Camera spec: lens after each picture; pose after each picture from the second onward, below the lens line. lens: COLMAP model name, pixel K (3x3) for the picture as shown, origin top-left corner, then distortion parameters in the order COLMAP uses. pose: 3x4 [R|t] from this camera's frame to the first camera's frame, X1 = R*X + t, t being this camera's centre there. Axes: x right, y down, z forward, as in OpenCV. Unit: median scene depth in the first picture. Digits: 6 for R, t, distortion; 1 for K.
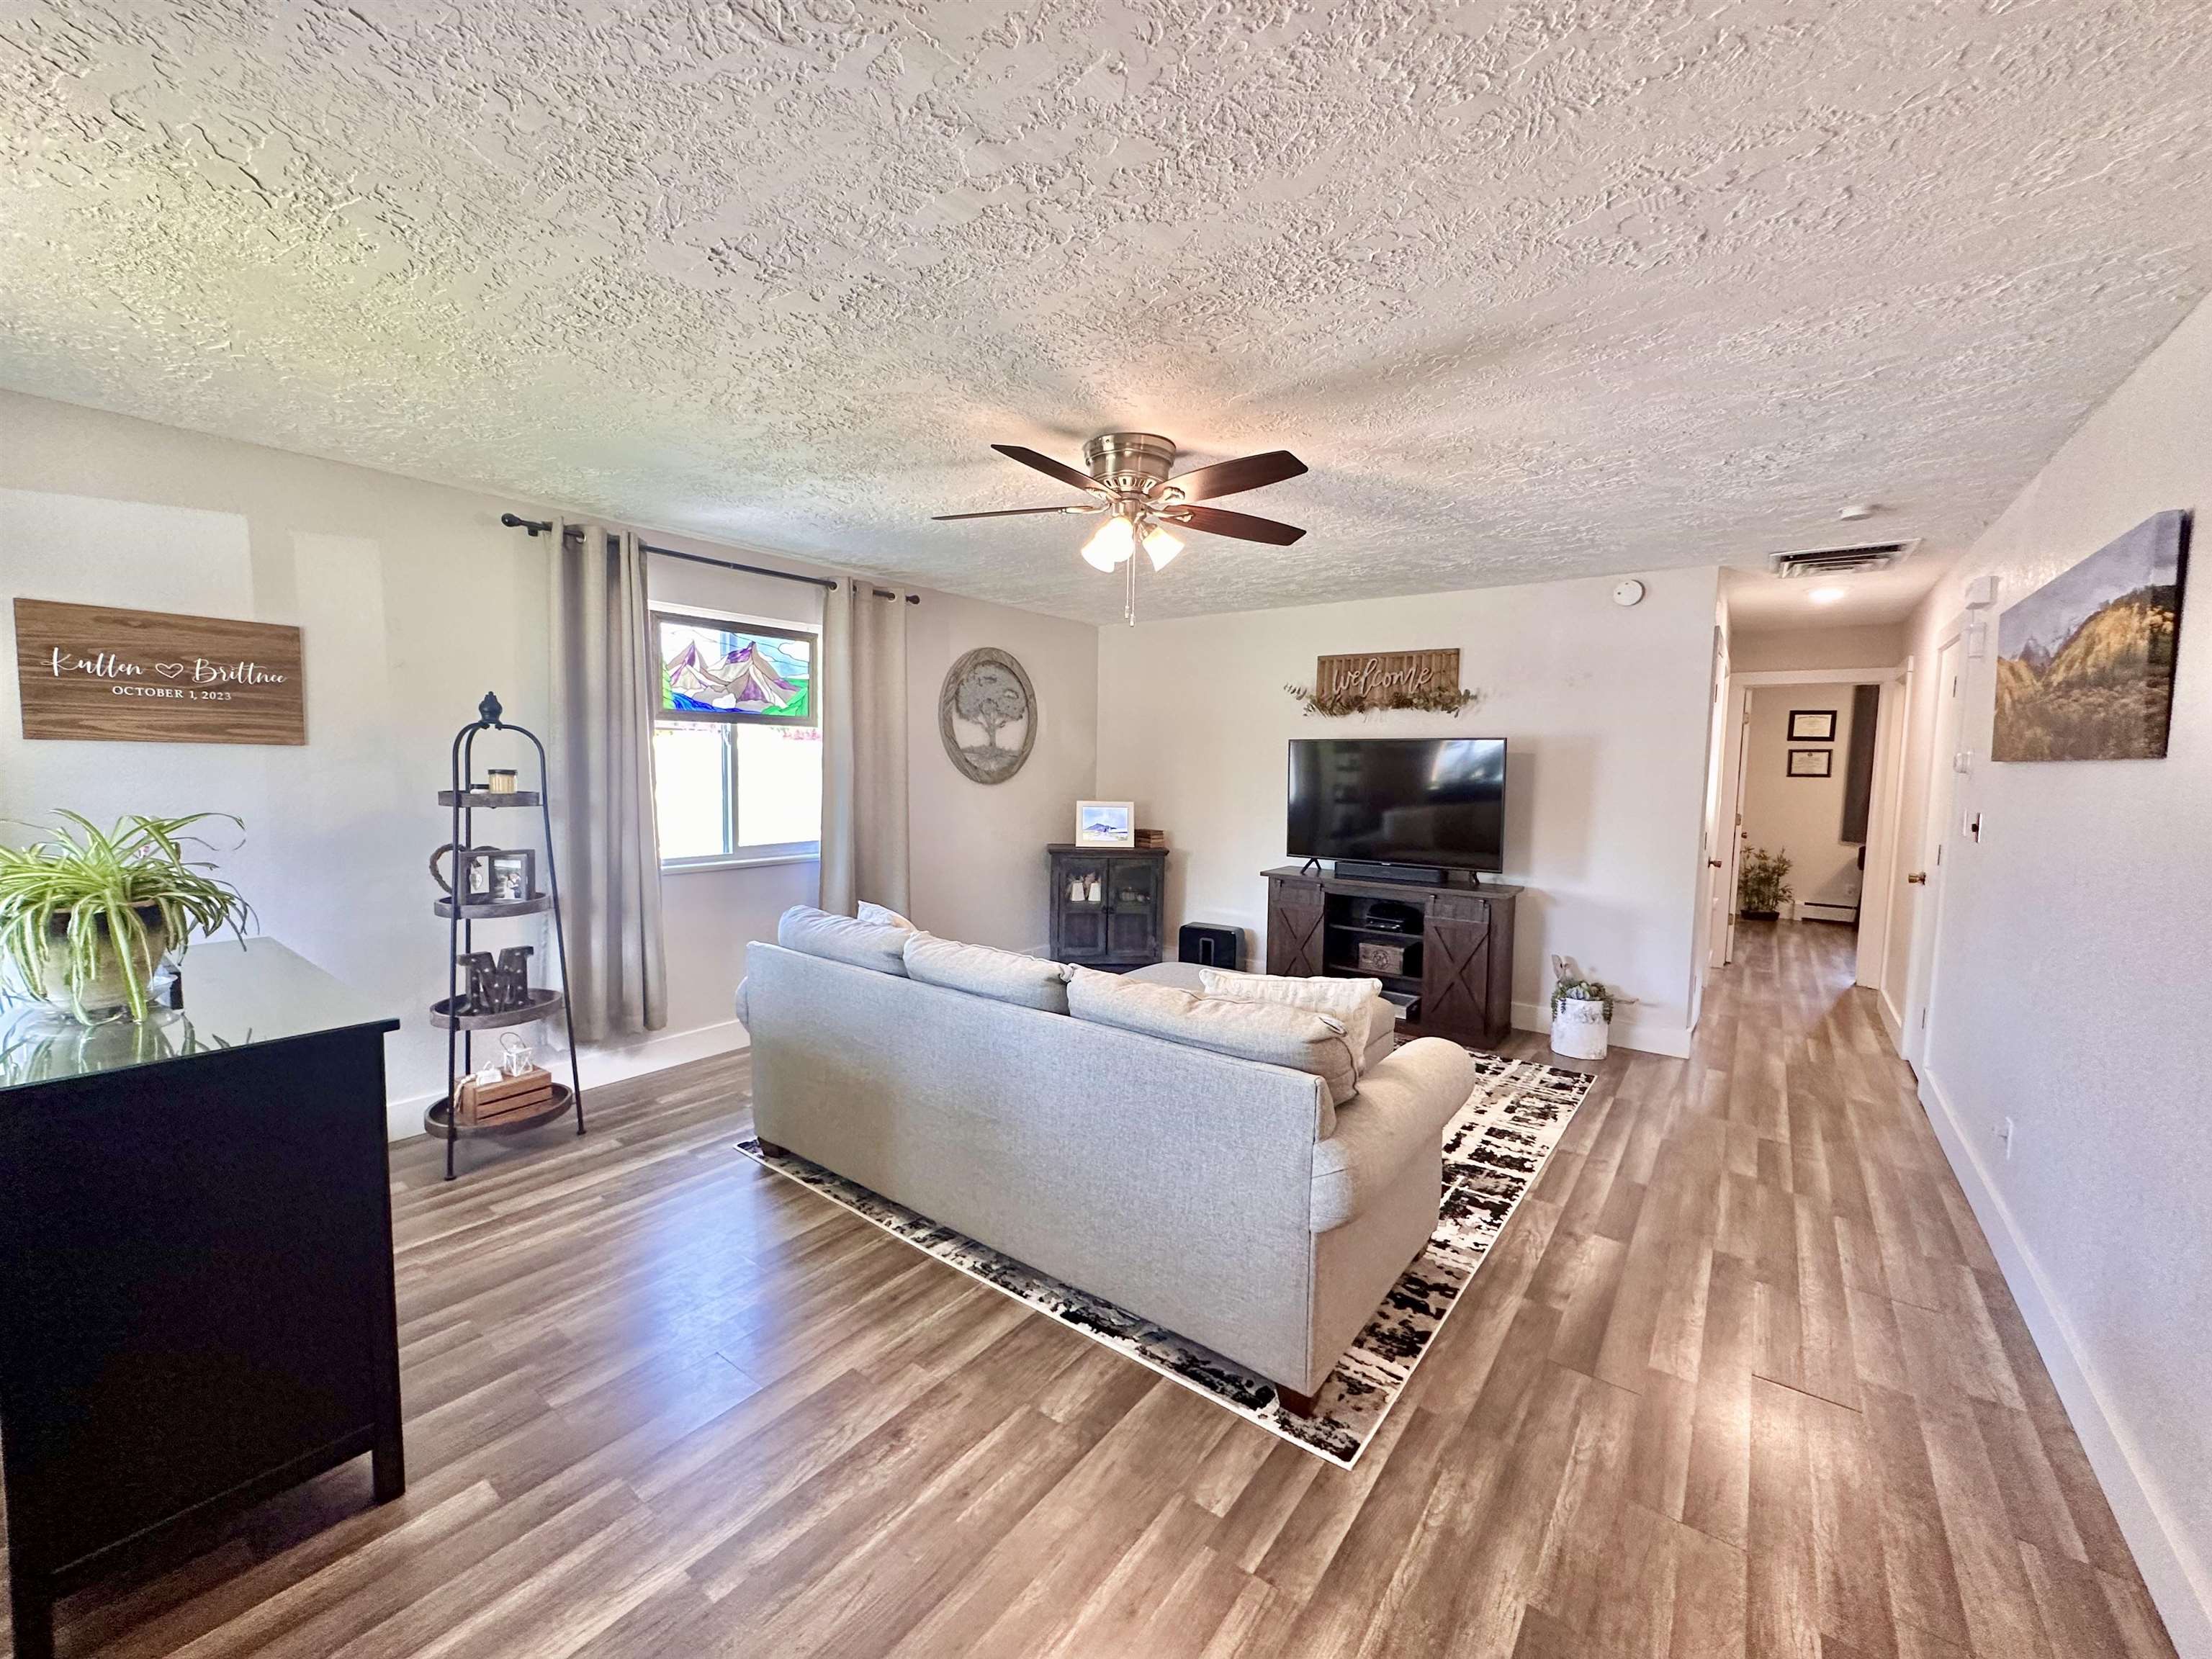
lens RADIAL K [[879.6, 0, 1116.8], [0, 879.6, 820.8], [0, 0, 1]] dist [0.000191, 0.000734]
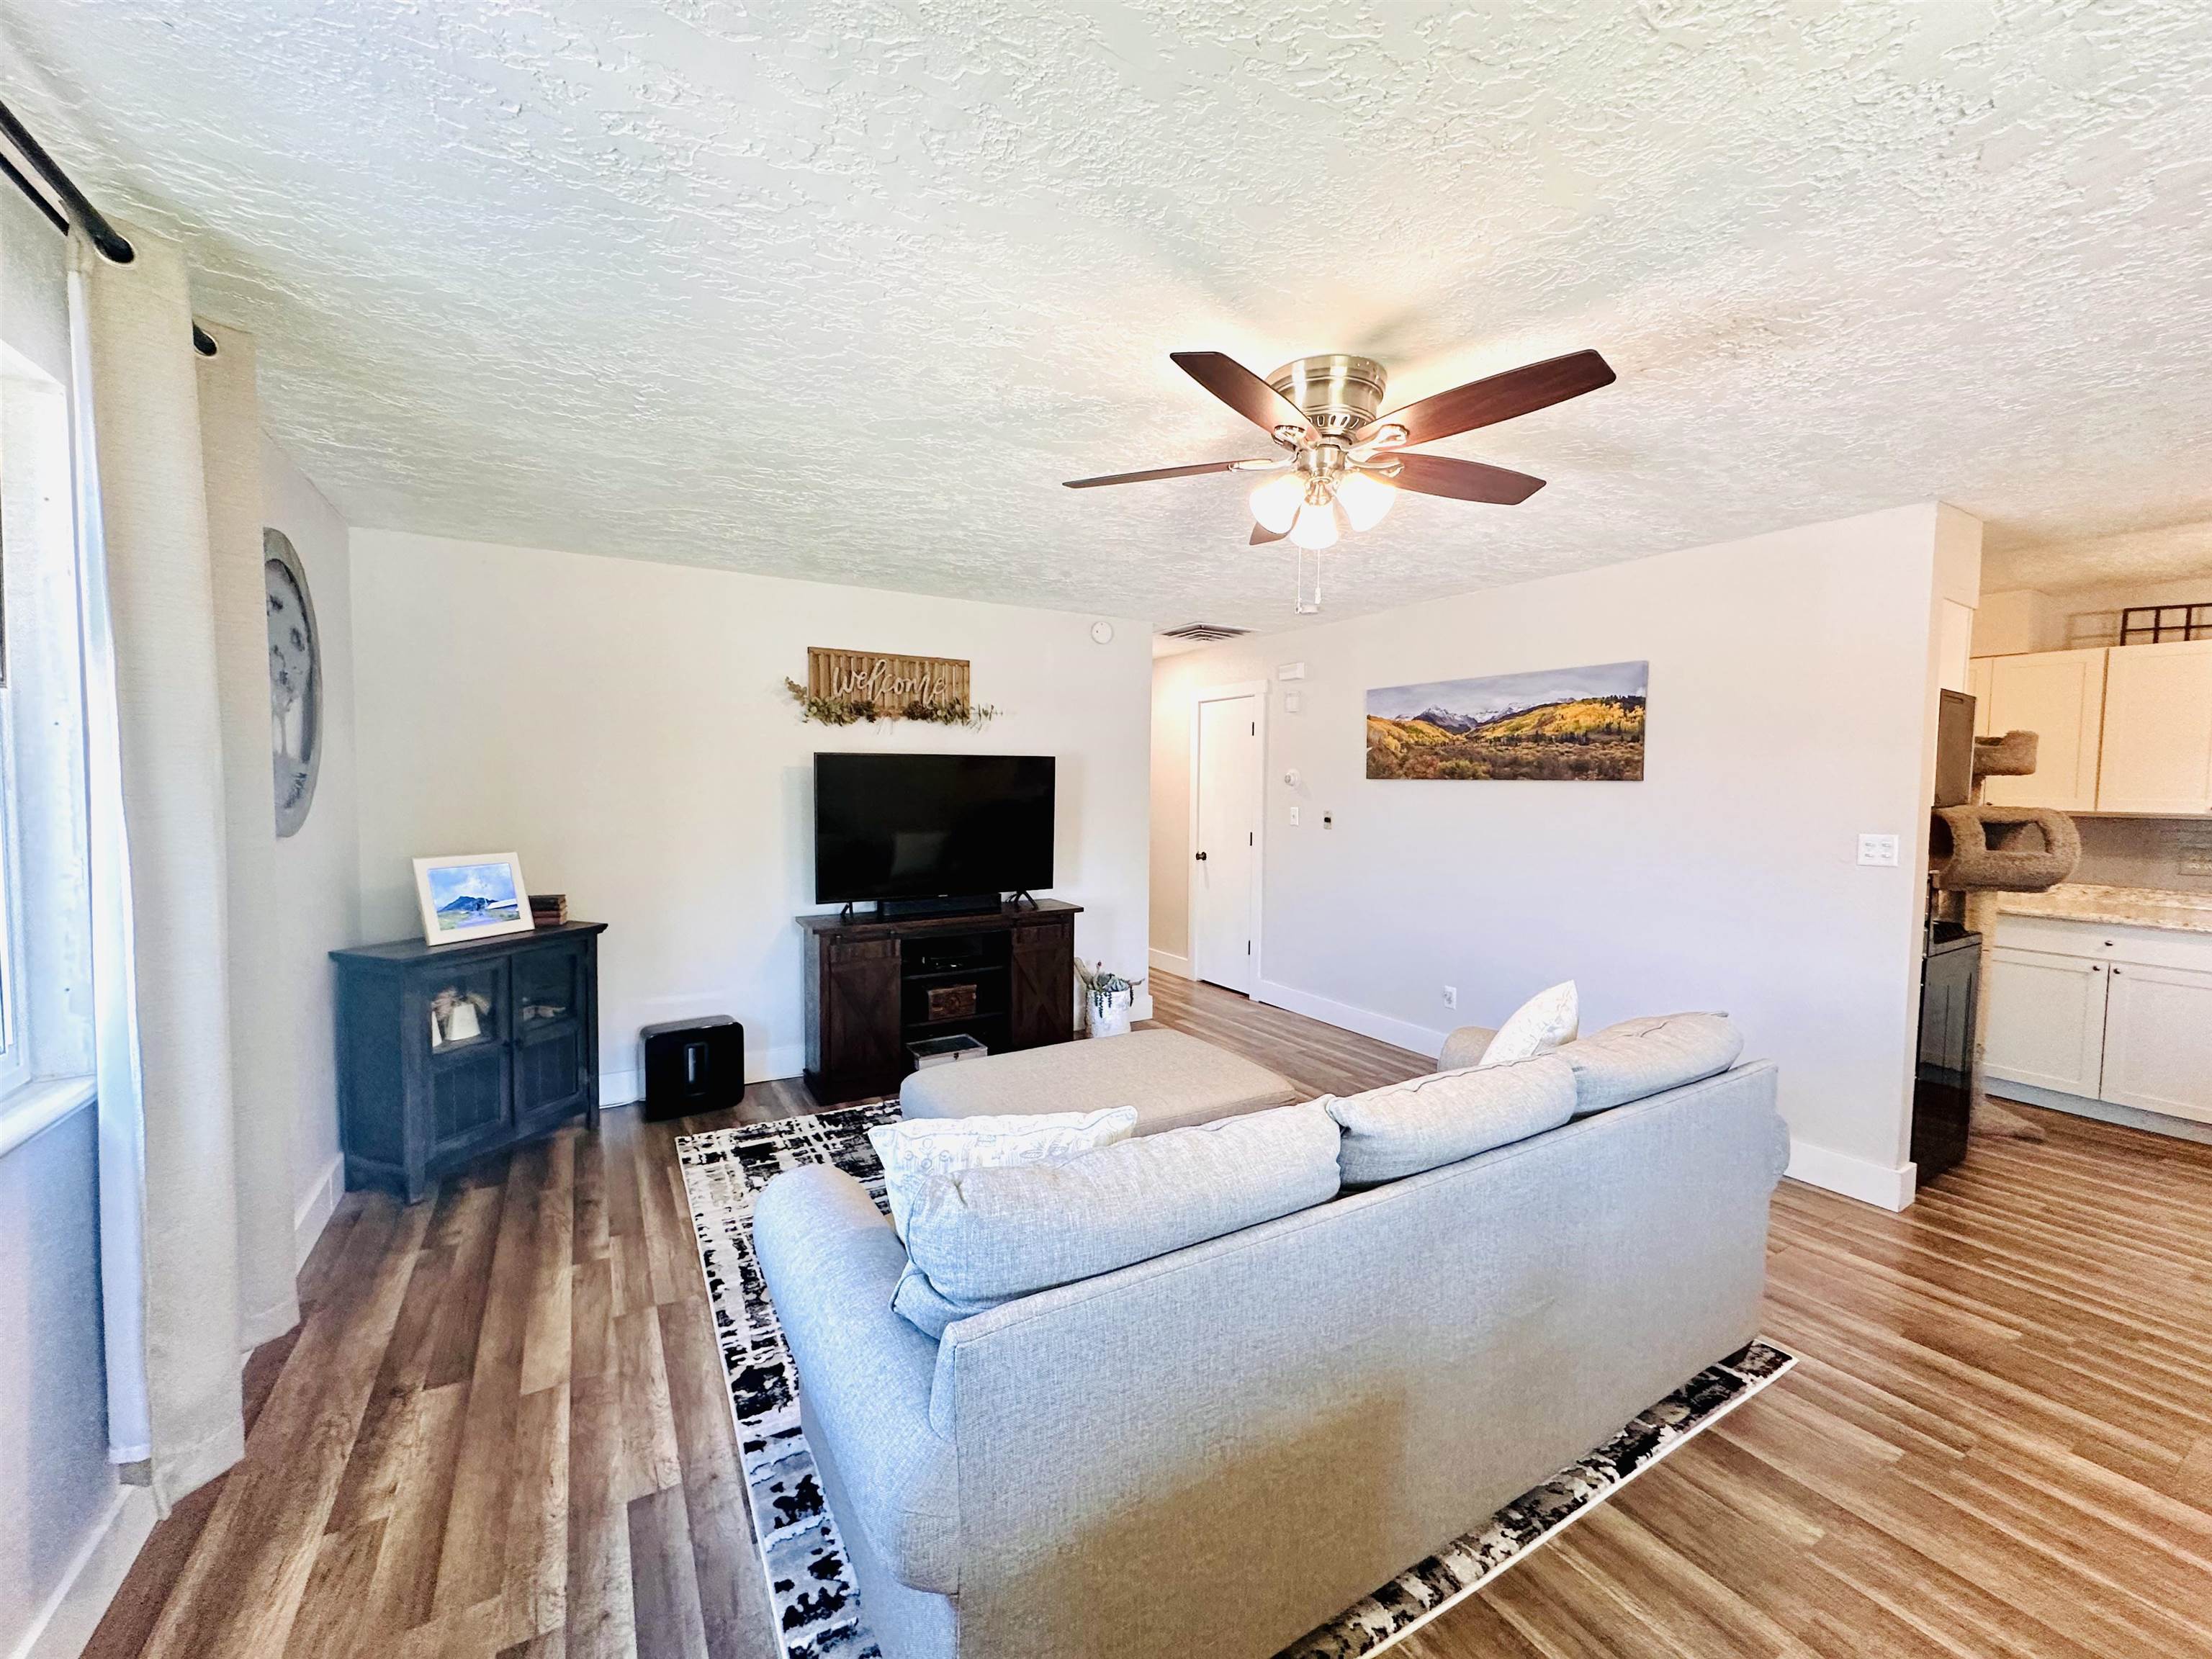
lens RADIAL K [[879.6, 0, 1098.7], [0, 879.6, 824.7], [0, 0, 1]] dist [0.000191, 0.000734]
pose [[0.387800, -0.056104, 0.920034, -0.645115], [0.060960, 0.997522, 0.035134, -0.063344], [-0.919725, 0.042461, 0.390259, 0.737417]]
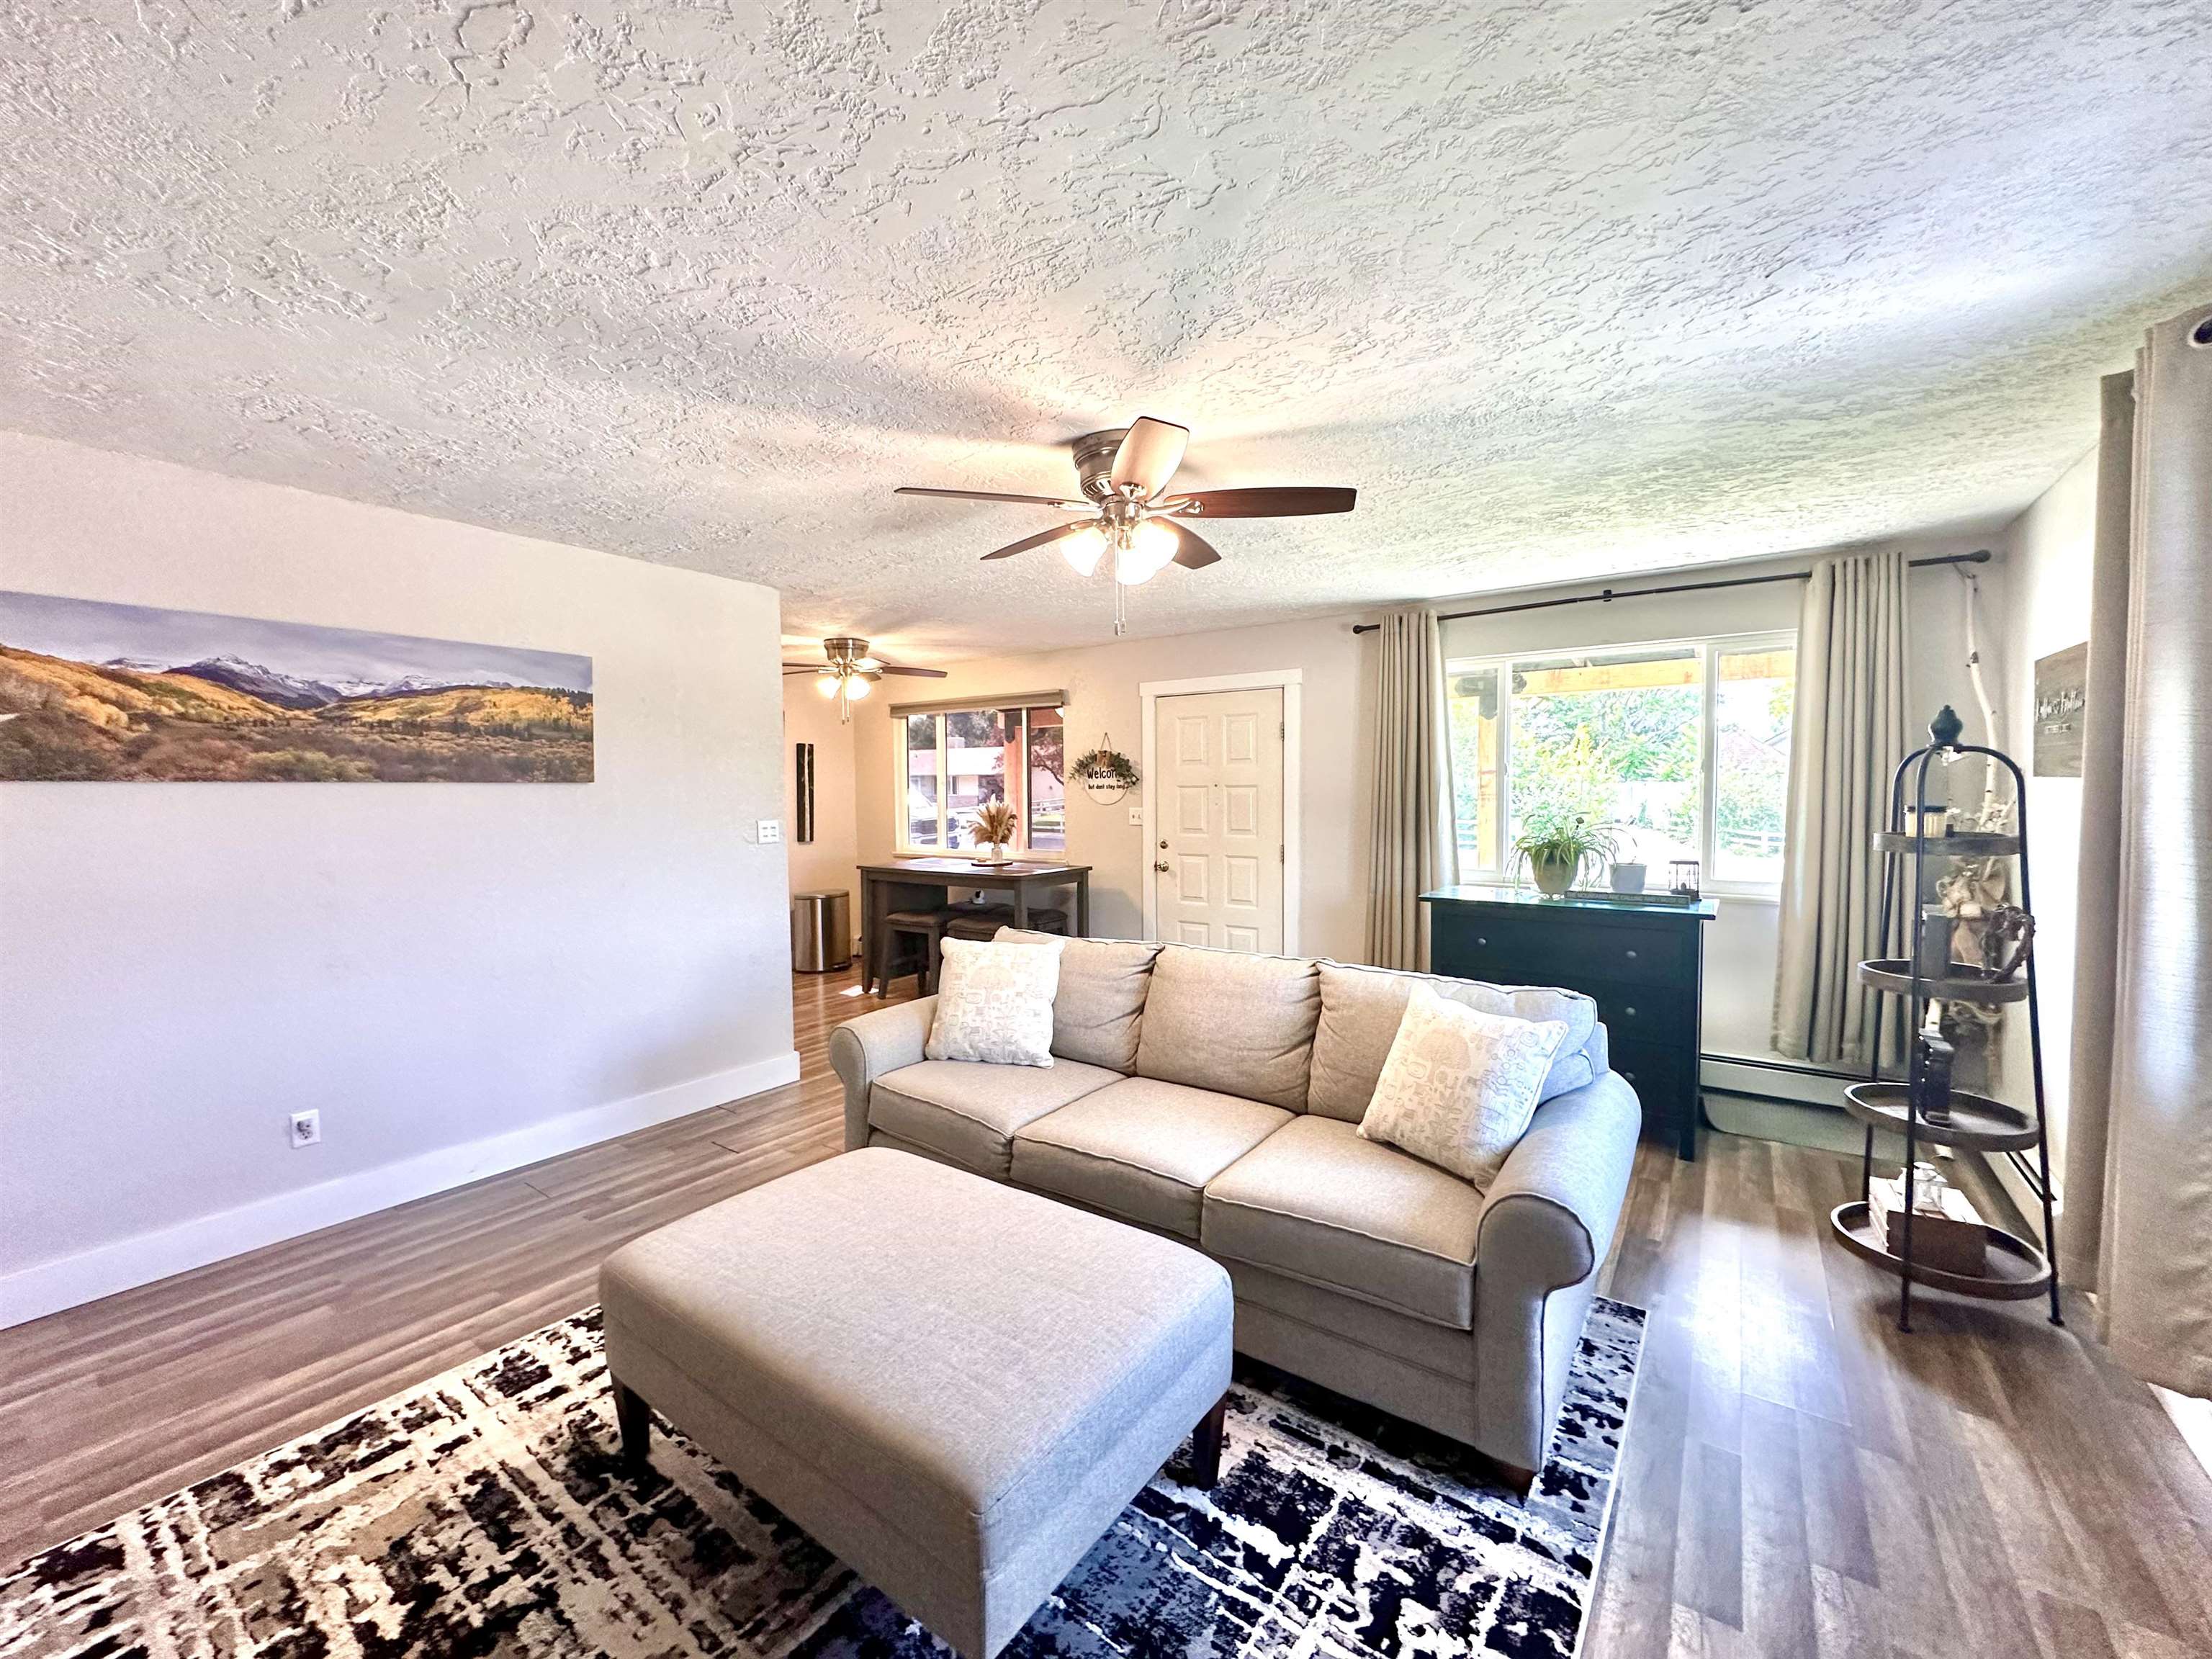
lens RADIAL K [[879.6, 0, 1112.4], [0, 879.6, 822.6], [0, 0, 1]] dist [0.000191, 0.000734]
pose [[-0.999796, -0.006463, -0.019153, 0.031684], [-0.008557, 0.993743, 0.111364, -0.112633], [0.018313, 0.111505, -0.993595, 1.604058]]
